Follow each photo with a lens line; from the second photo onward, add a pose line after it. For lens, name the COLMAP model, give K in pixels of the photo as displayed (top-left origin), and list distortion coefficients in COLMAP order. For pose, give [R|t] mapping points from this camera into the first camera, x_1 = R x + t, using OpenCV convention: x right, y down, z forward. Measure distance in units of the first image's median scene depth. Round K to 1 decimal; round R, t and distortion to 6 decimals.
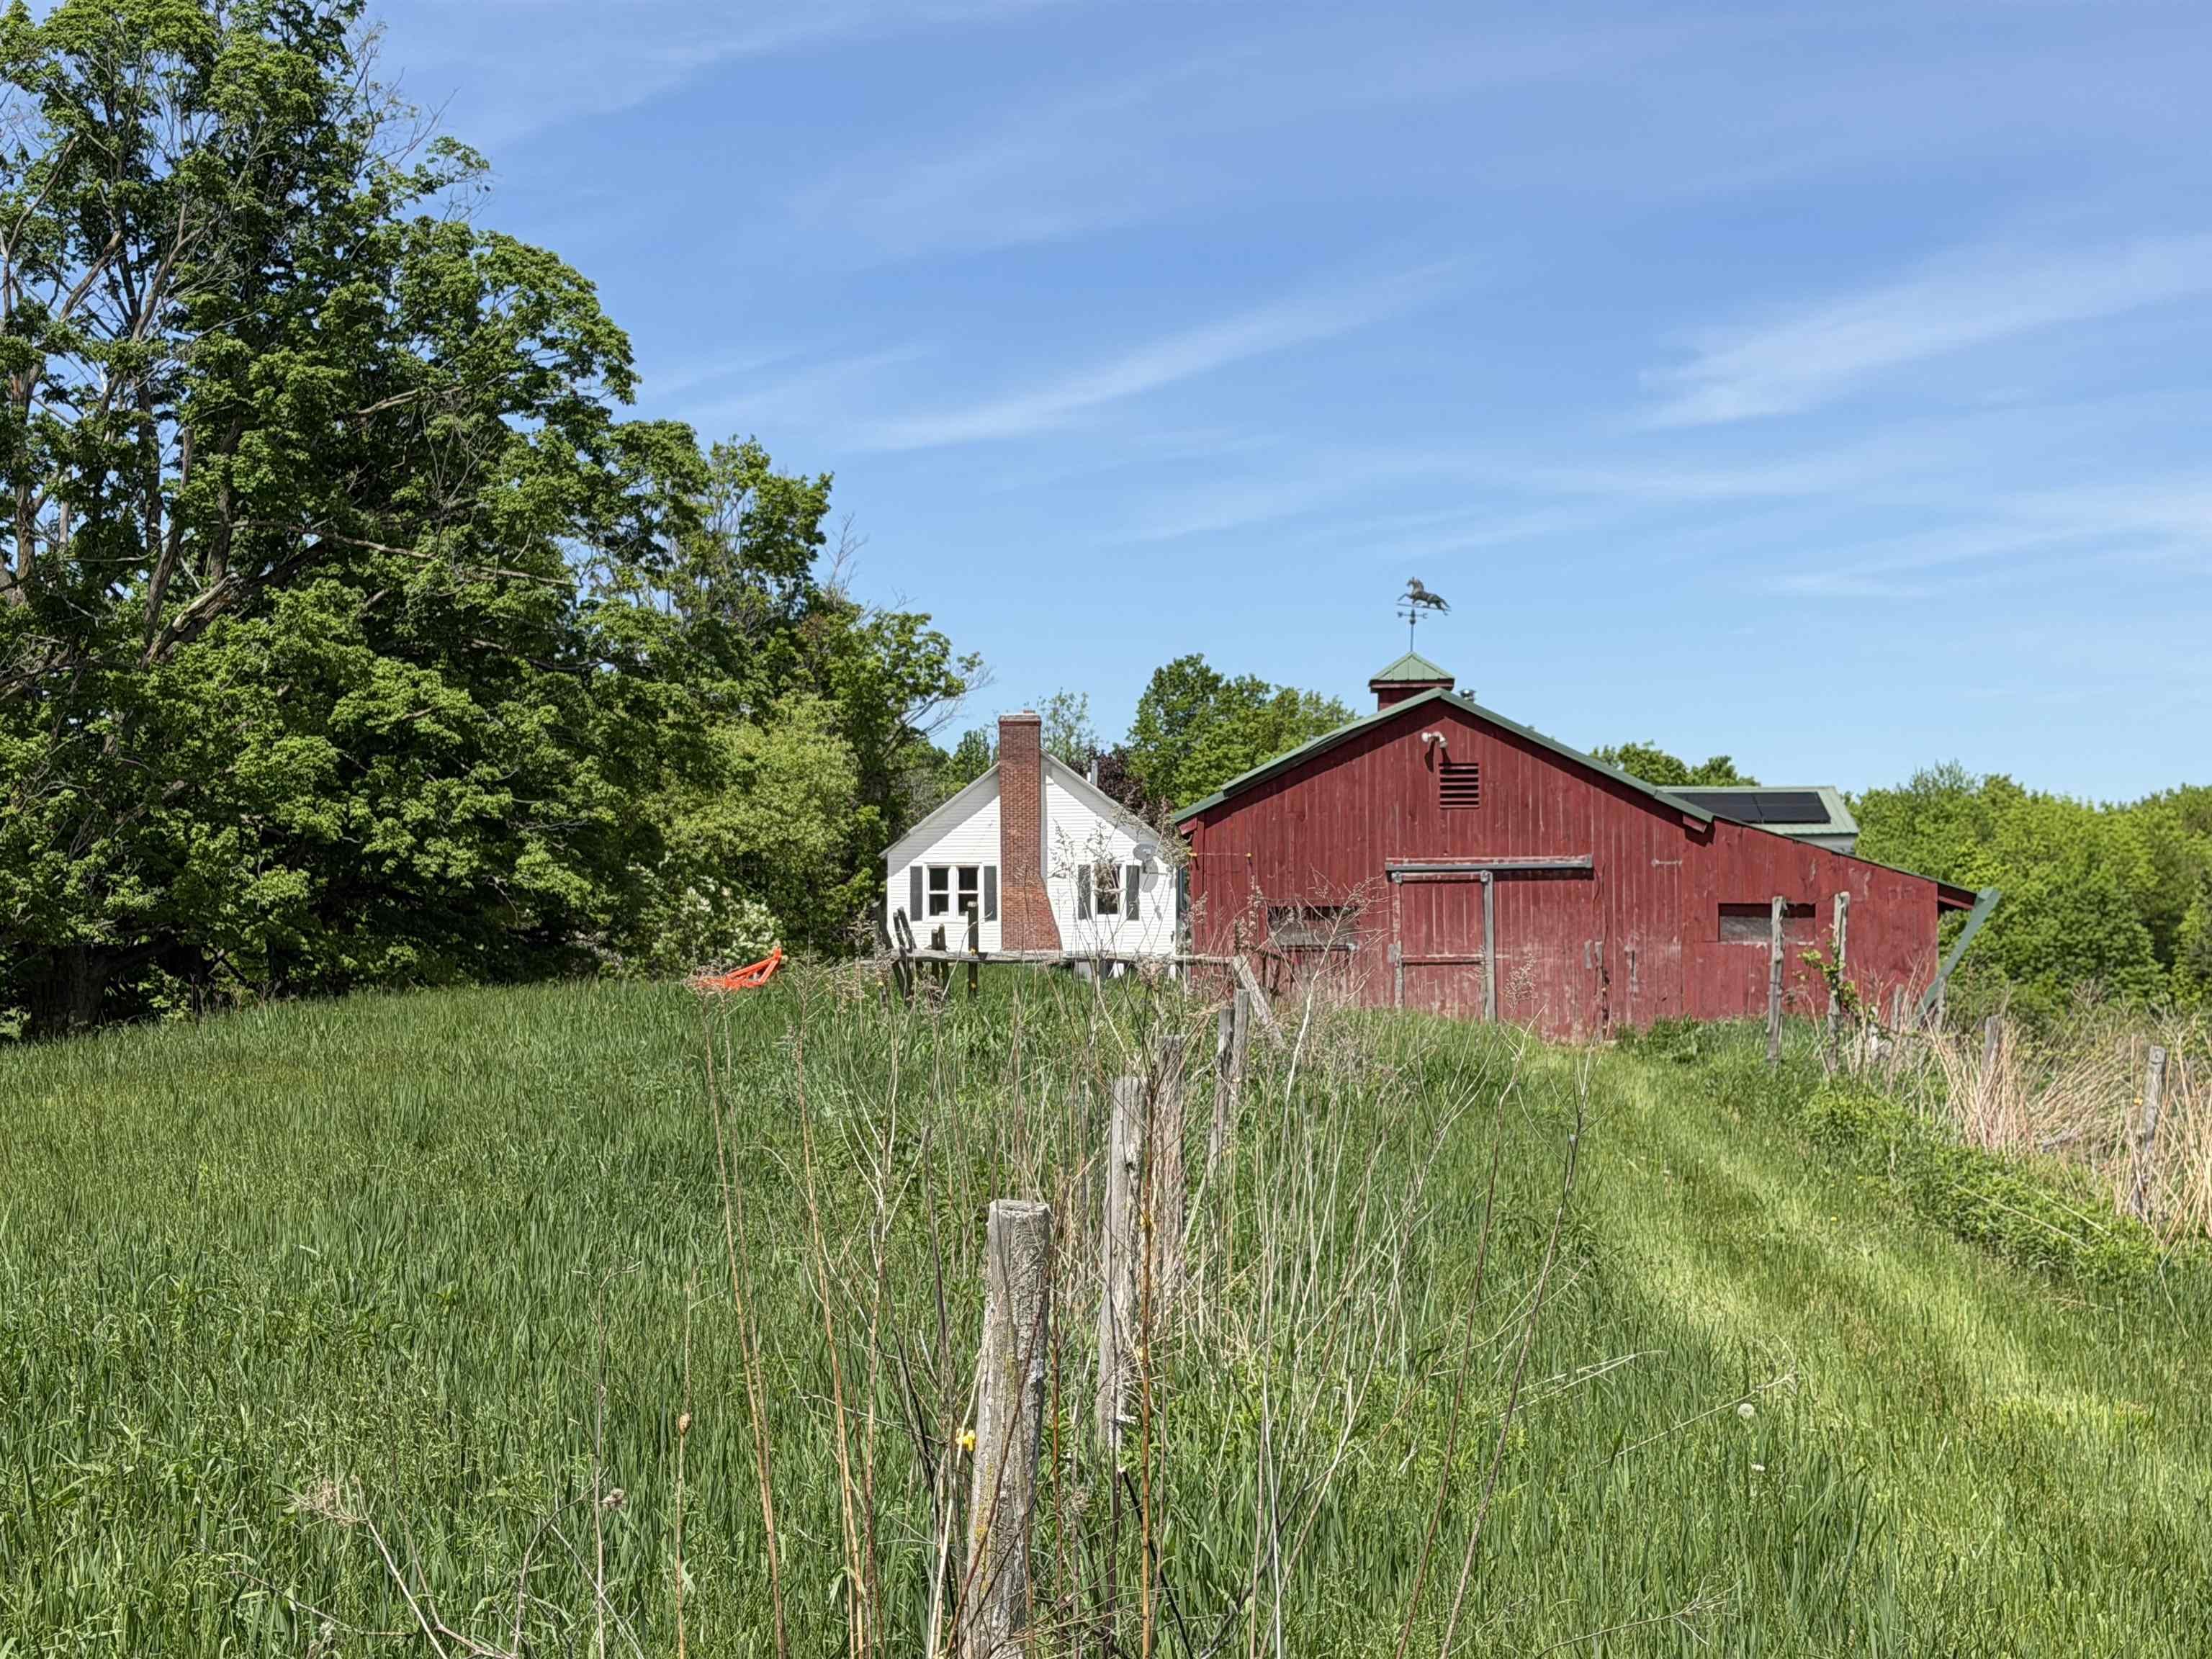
lens RADIAL K [[3596.7, 0, 1110.8], [0, 3596.7, 830.4], [0, 0, 1]] dist [0.145577, 0.000000]
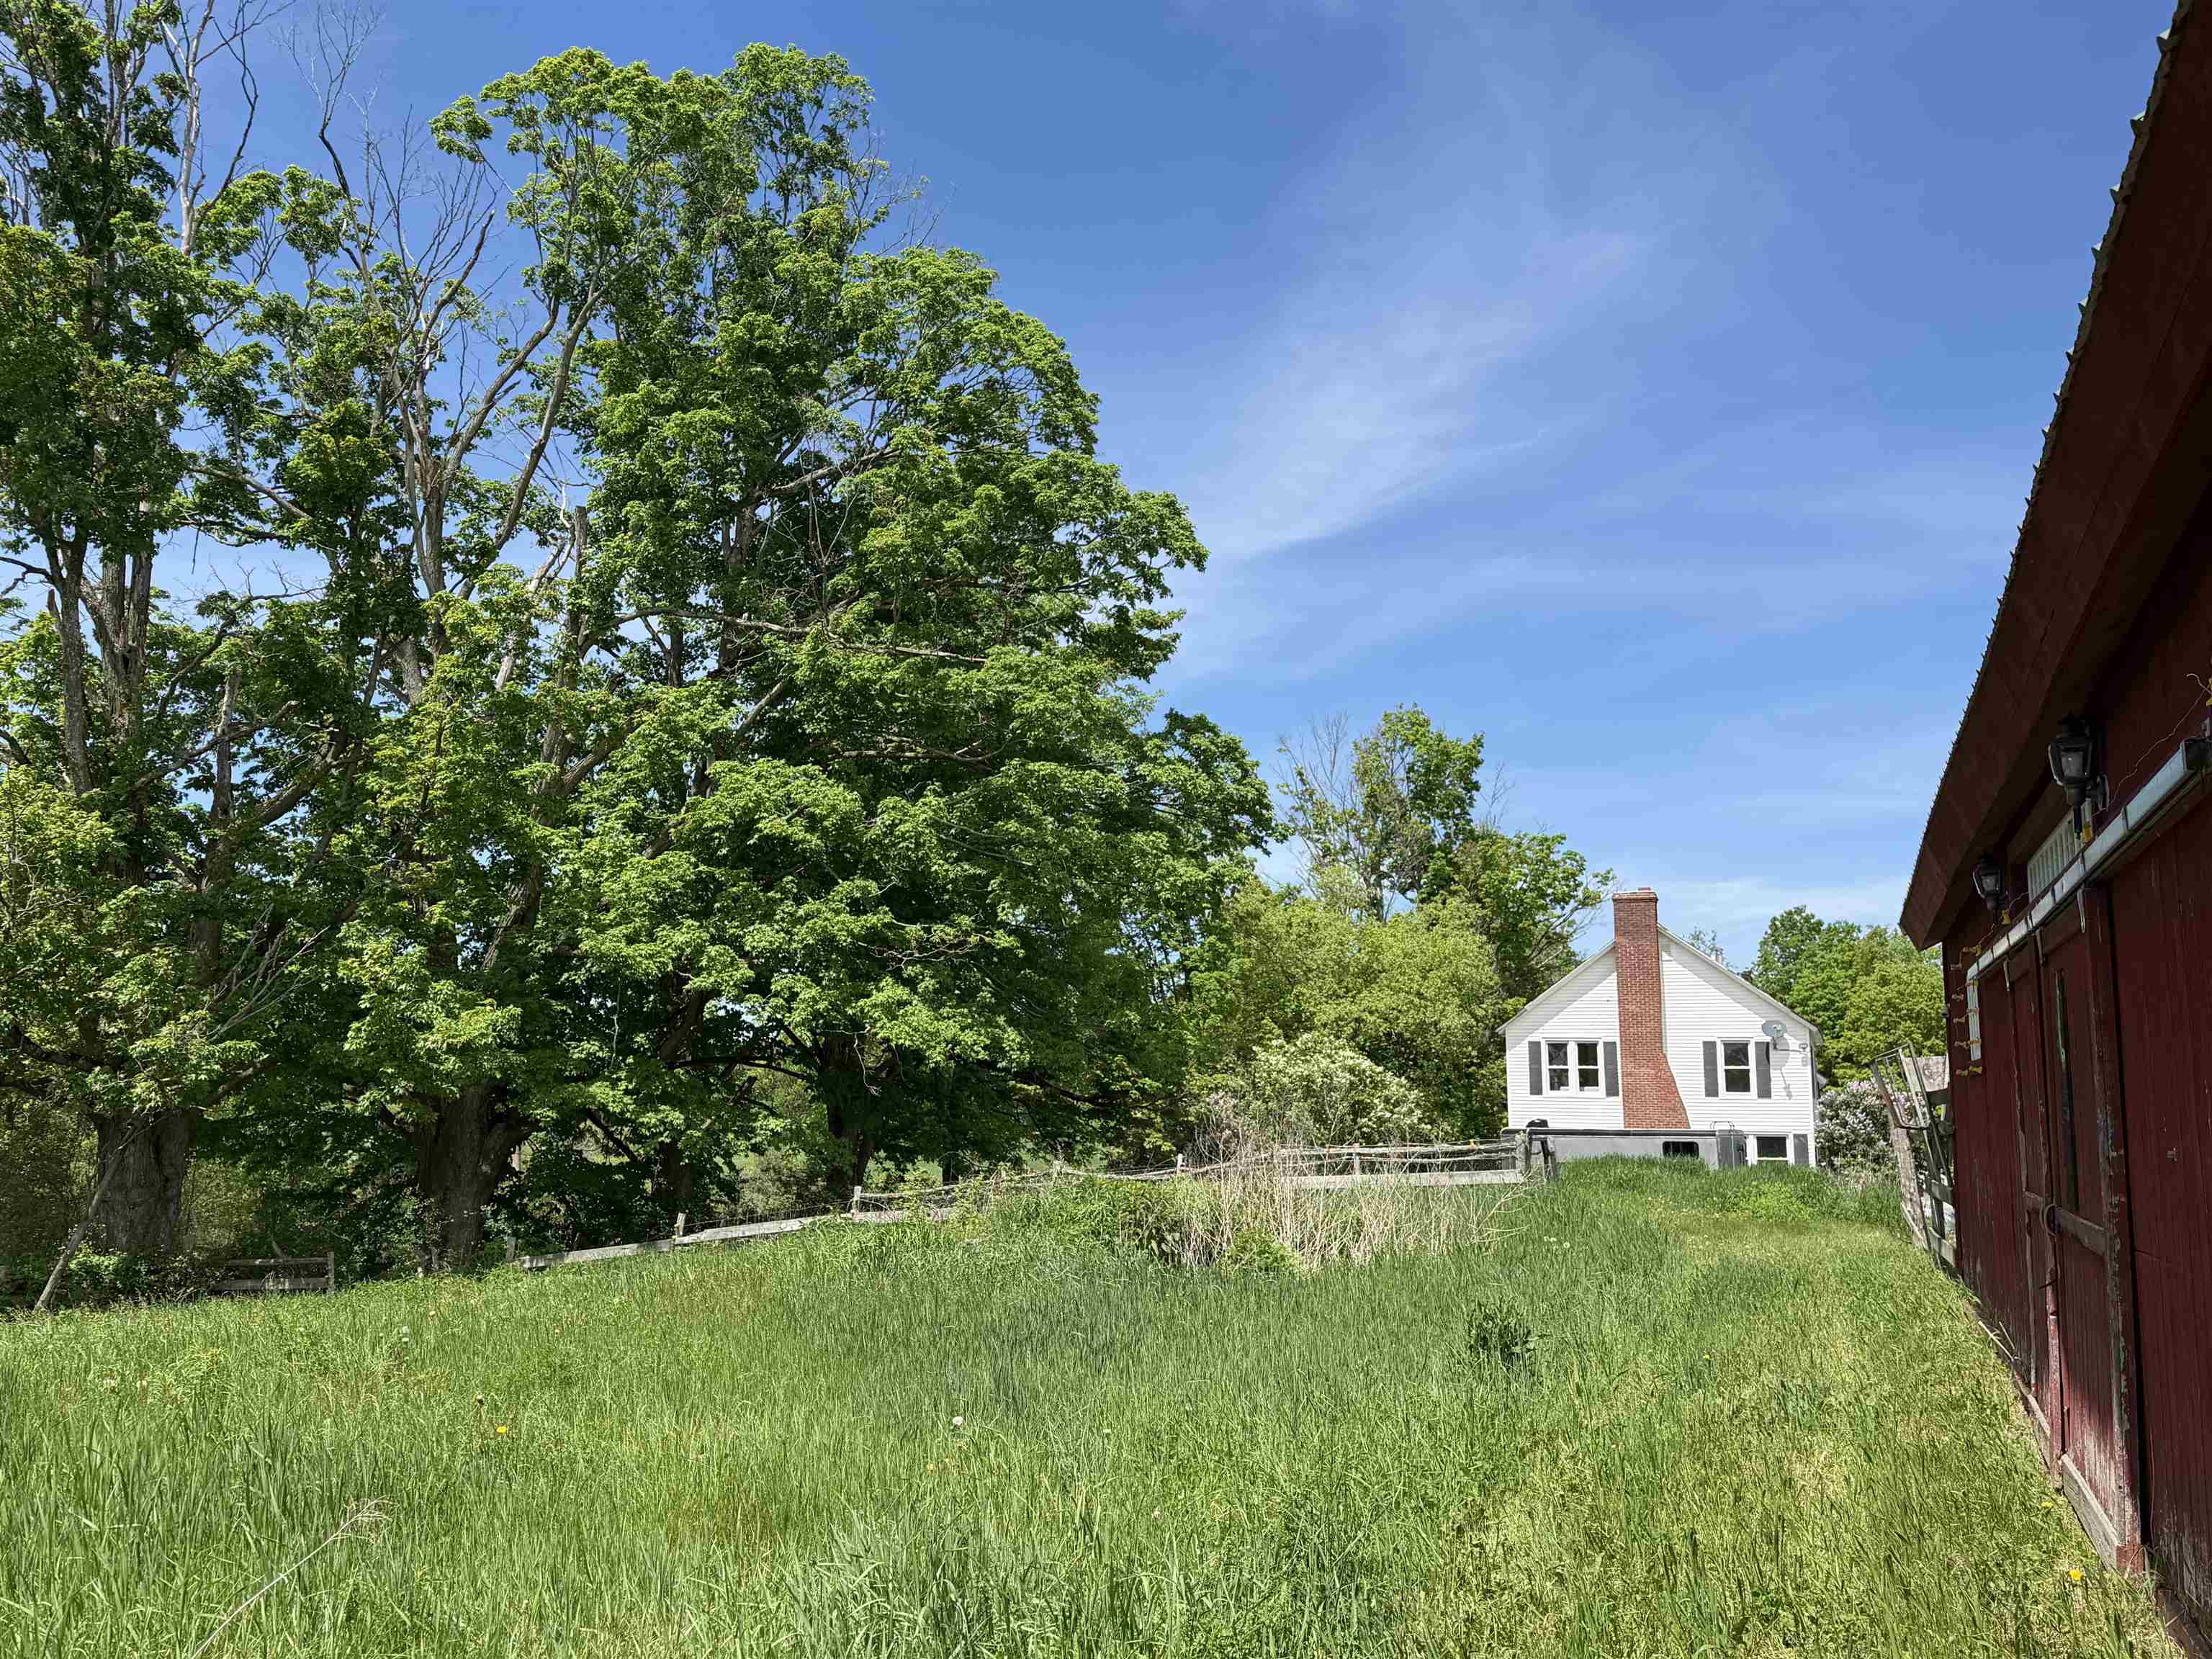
lens RADIAL K [[1764.9, 0, 1119.4], [0, 1764.9, 826.5], [0, 0, 1]] dist [0.112620, -0.008331]
pose [[0.944922, -0.042968, -0.324464, 0.002282], [0.001517, 0.991909, -0.126939, 0.018551], [0.327293, 0.119455, 0.937342, 0.652371]]
